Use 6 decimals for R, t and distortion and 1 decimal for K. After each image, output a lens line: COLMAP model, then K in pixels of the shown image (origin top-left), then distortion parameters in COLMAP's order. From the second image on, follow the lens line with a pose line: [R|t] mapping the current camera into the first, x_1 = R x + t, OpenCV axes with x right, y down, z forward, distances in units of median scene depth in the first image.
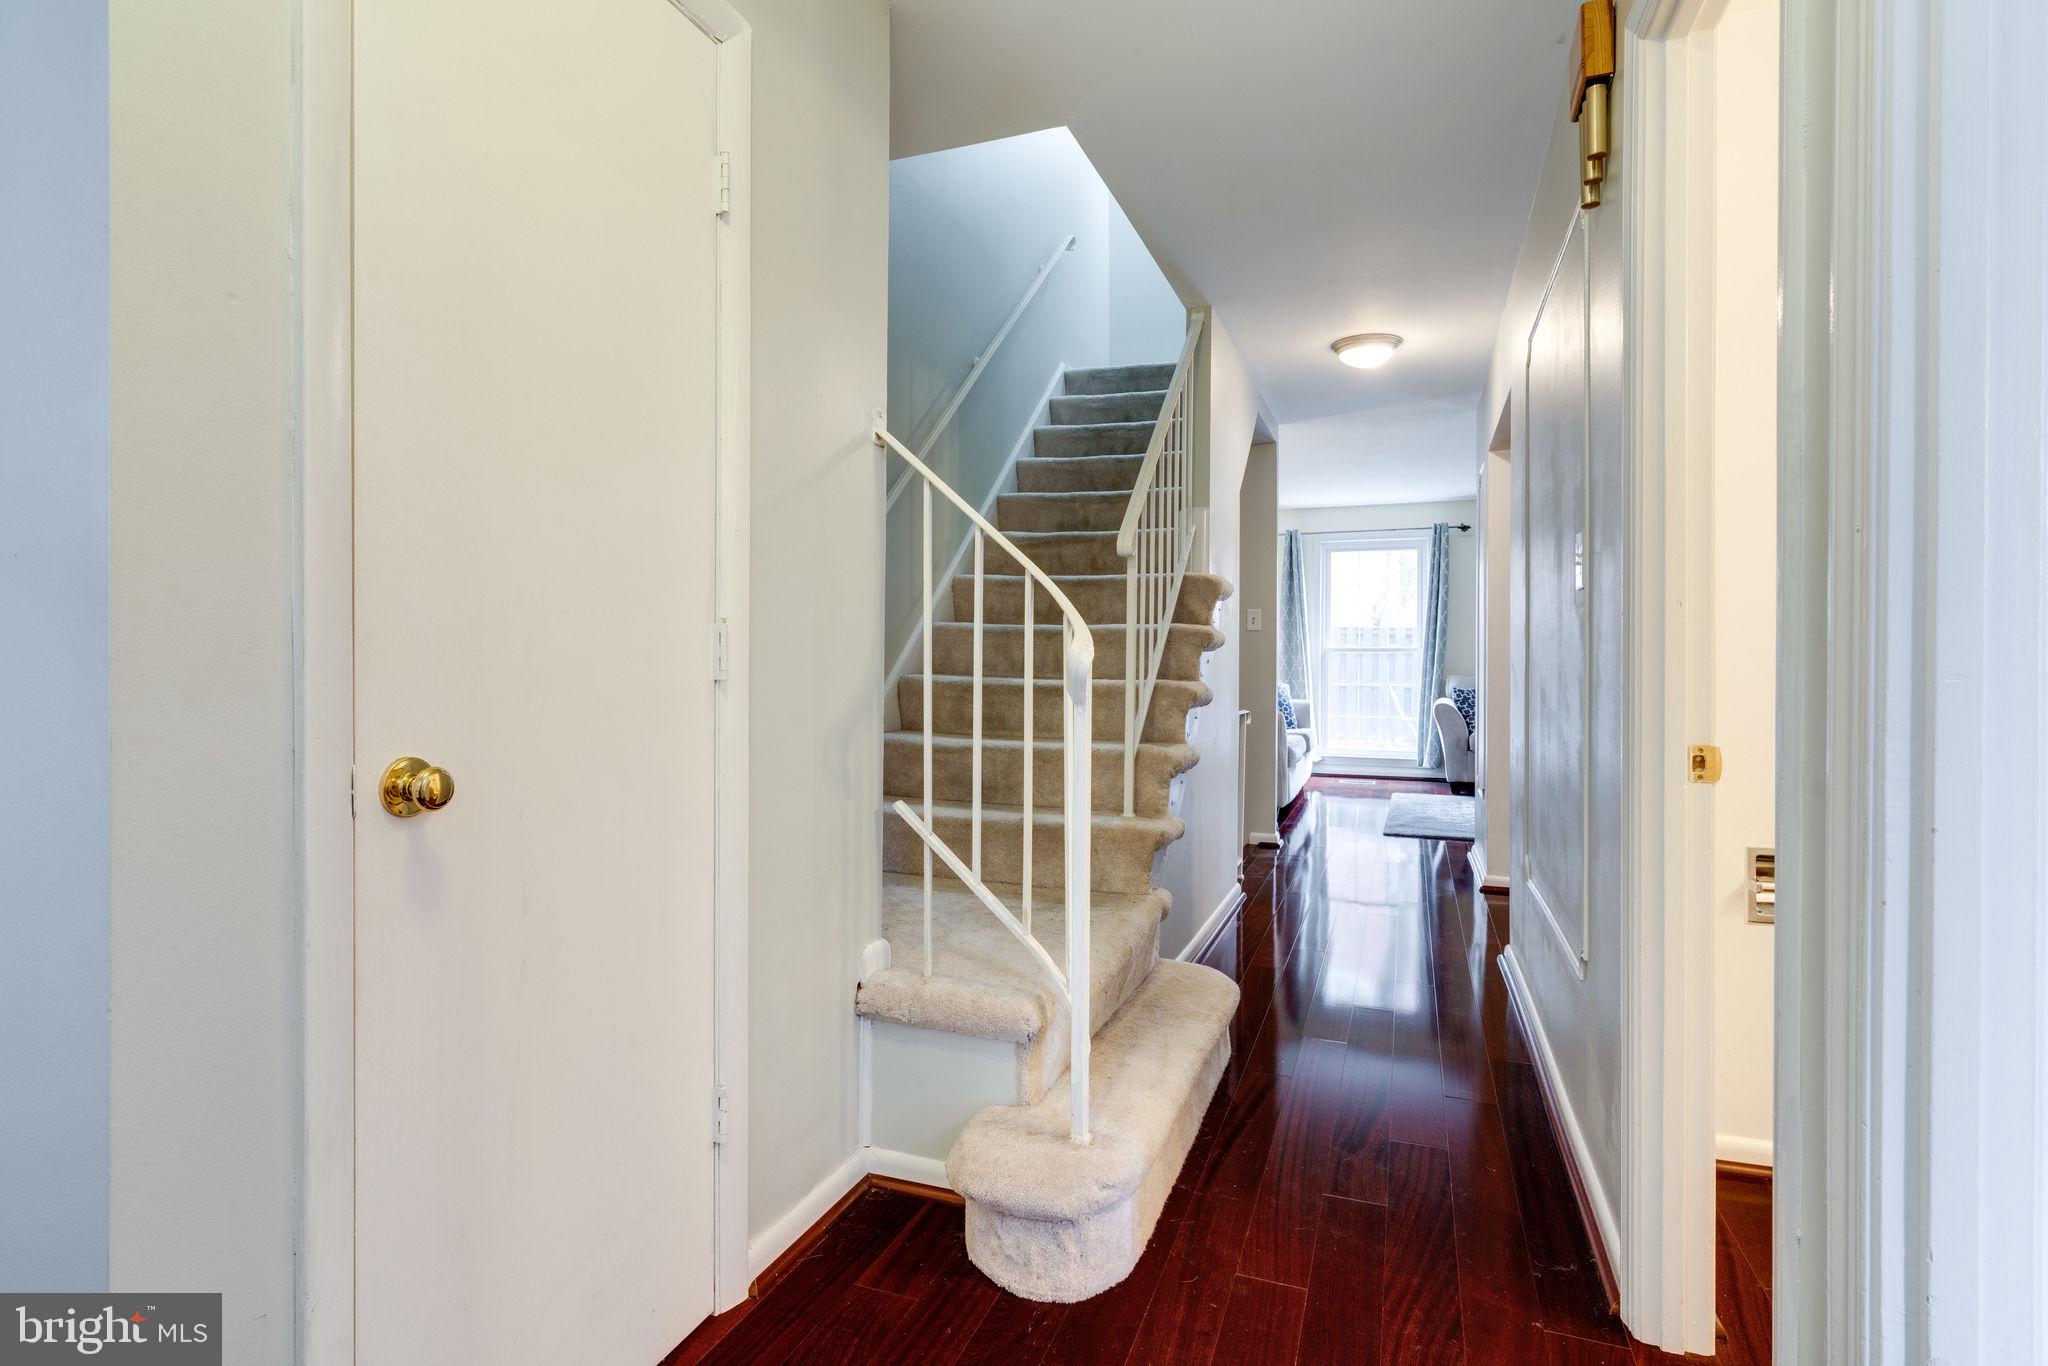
lens RADIAL K [[1020.5, 0, 1023.2], [0, 1020.5, 669.0], [0, 0, 1]] dist [-0.009036, 0.004487]
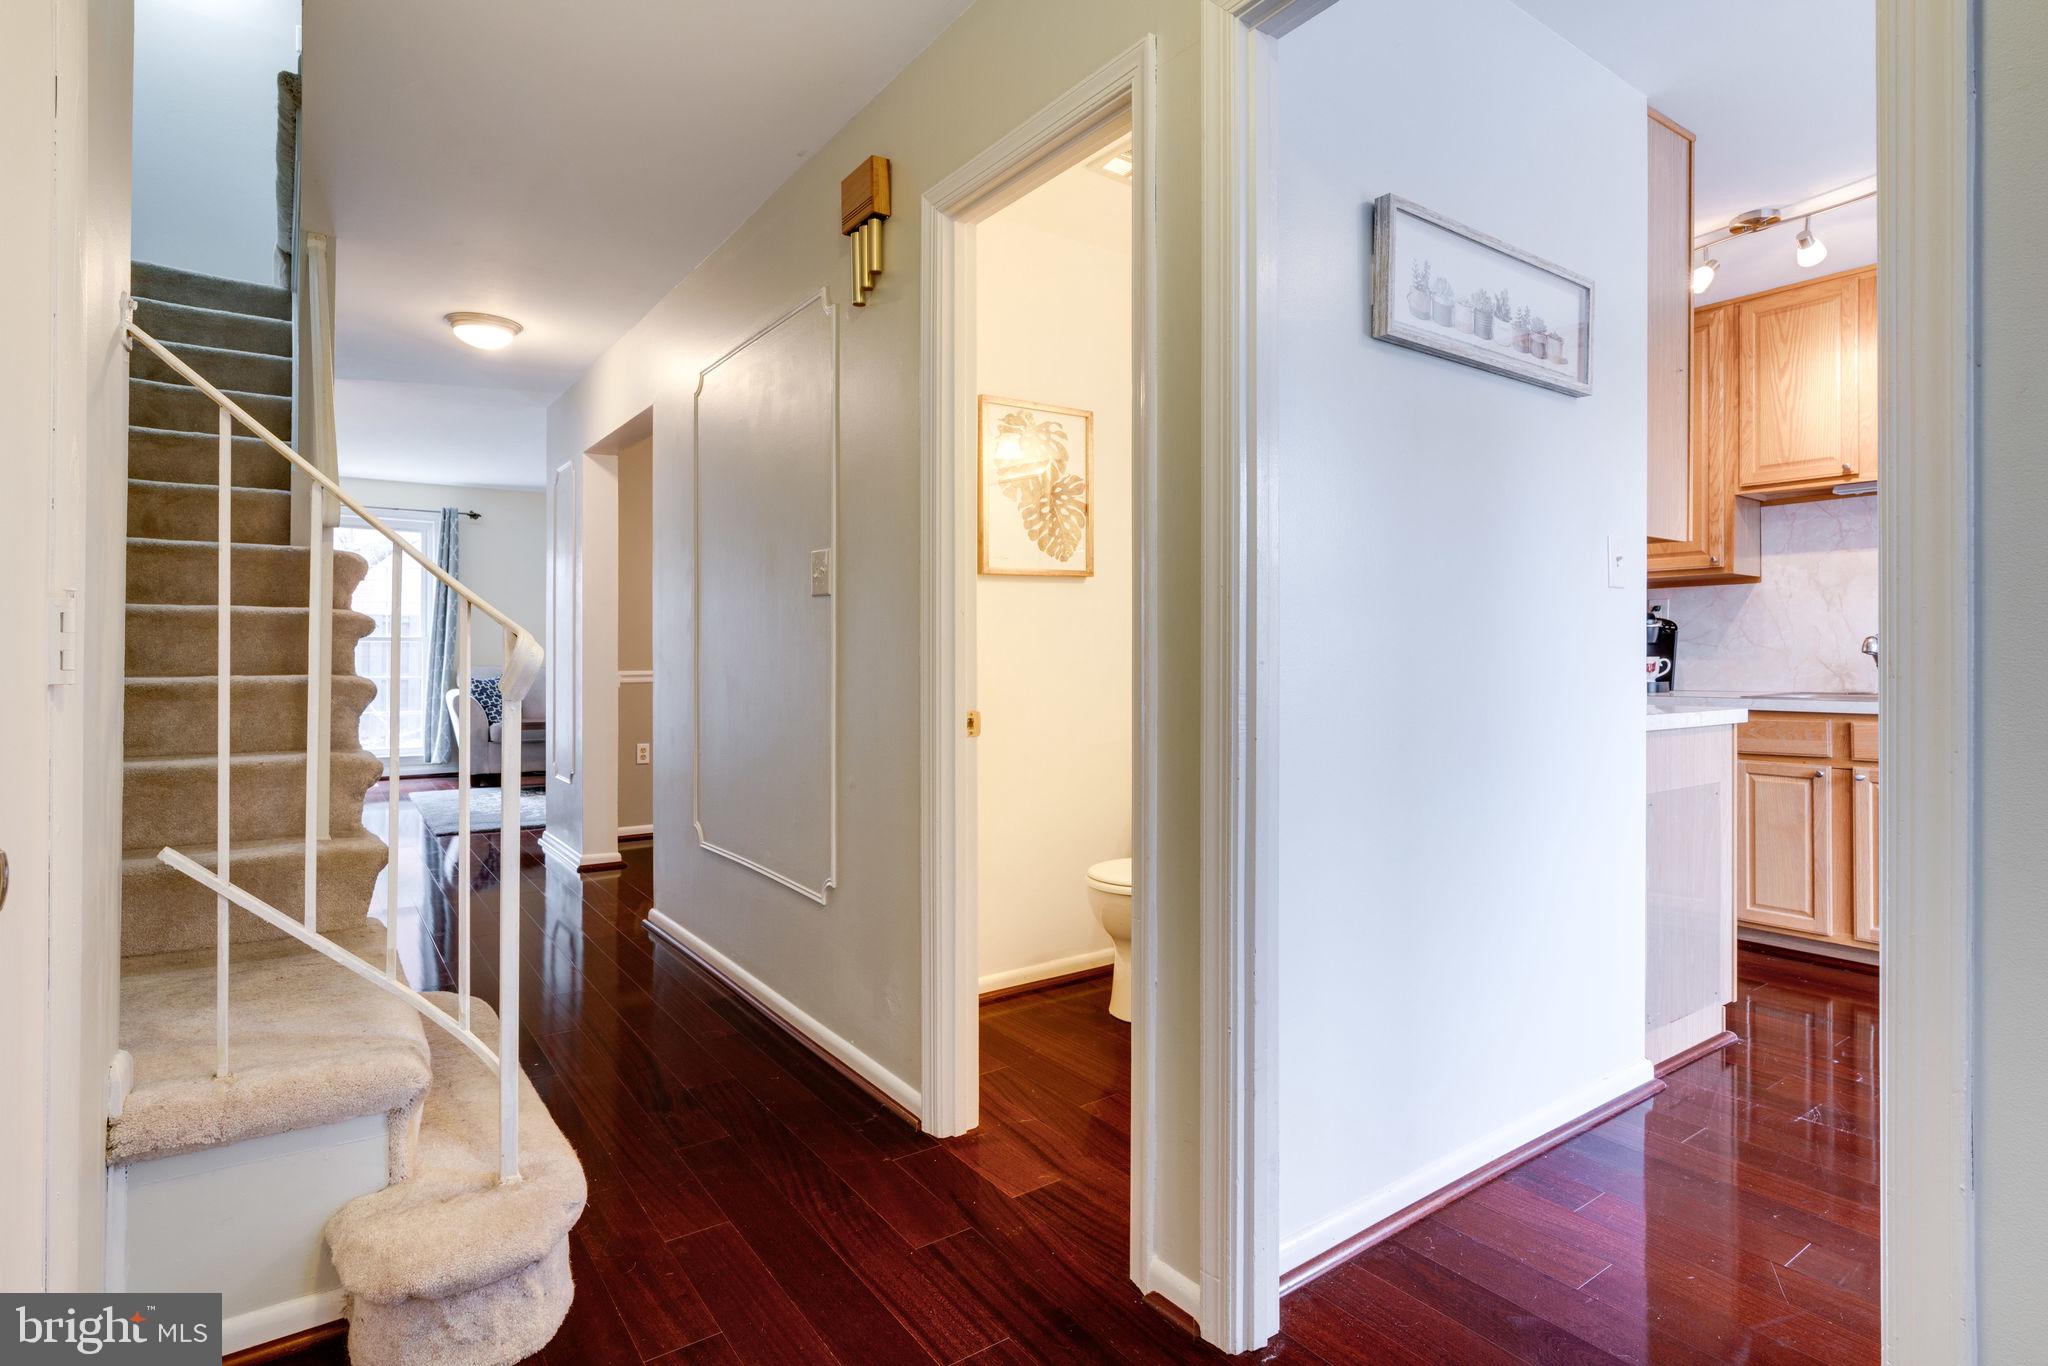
lens RADIAL K [[1020.5, 0, 1008.3], [0, 1020.5, 653.3], [0, 0, 1]] dist [-0.009036, 0.004487]
pose [[0.558278, -0.002415, 0.829651, -0.390685], [0.006202, 0.999980, -0.001263, -0.004774], [-0.829631, 0.005850, 0.558281, 0.103608]]
